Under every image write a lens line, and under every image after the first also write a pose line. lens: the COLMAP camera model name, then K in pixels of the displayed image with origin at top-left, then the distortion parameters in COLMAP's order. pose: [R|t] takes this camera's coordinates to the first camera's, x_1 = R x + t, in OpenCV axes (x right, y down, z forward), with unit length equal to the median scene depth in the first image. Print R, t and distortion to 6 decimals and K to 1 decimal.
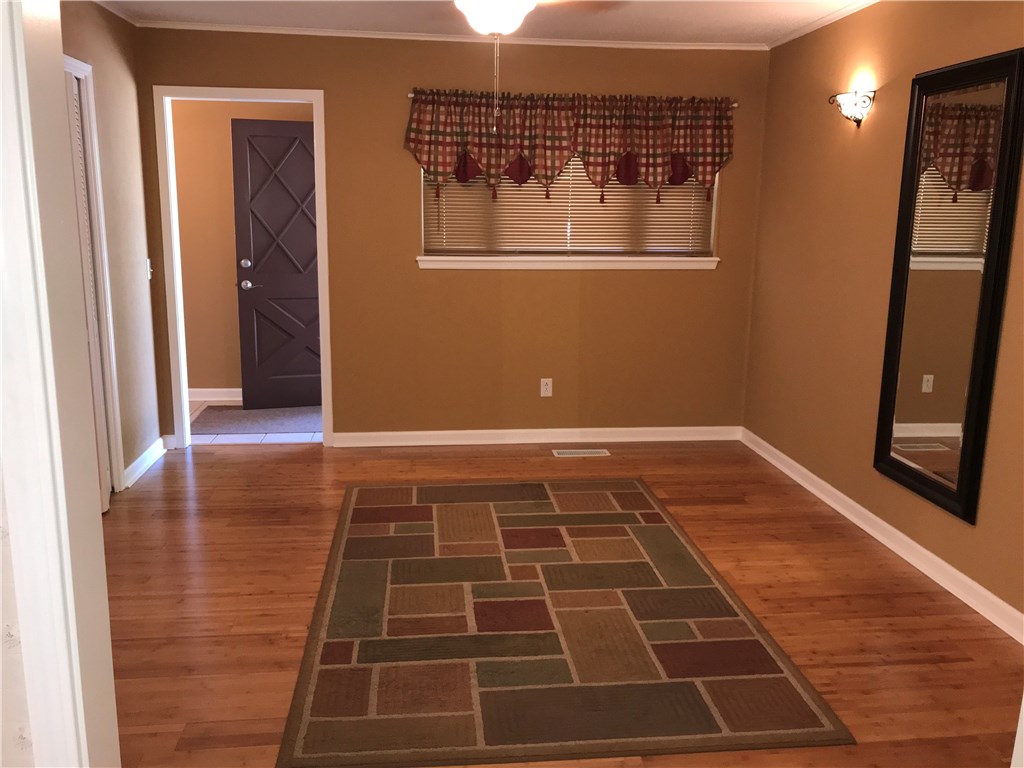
lens RADIAL K [[837.0, 0, 509.5], [0, 837.0, 384.3], [0, 0, 1]] dist [0.026656, -0.027341]
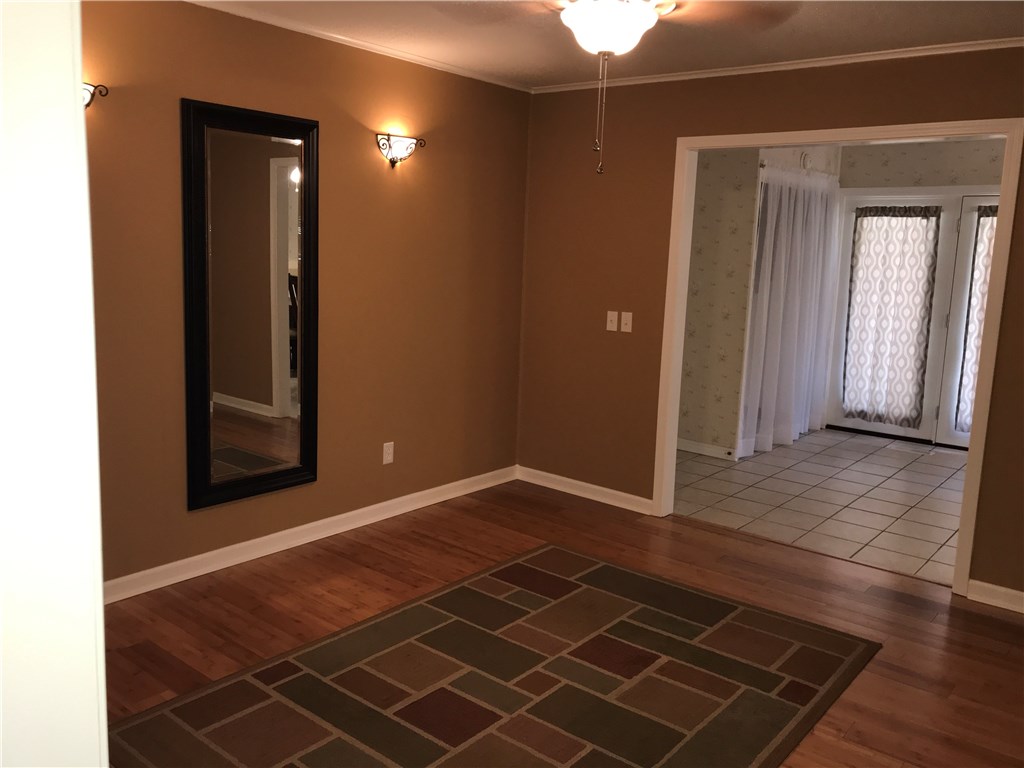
lens RADIAL K [[837.0, 0, 507.4], [0, 837.0, 381.9], [0, 0, 1]] dist [0.026656, -0.027341]
pose [[-0.701734, -0.154349, 0.695518, -0.541813], [0.097480, 0.946266, 0.308347, -0.351618], [-0.705738, 0.284177, -0.648981, 1.597055]]
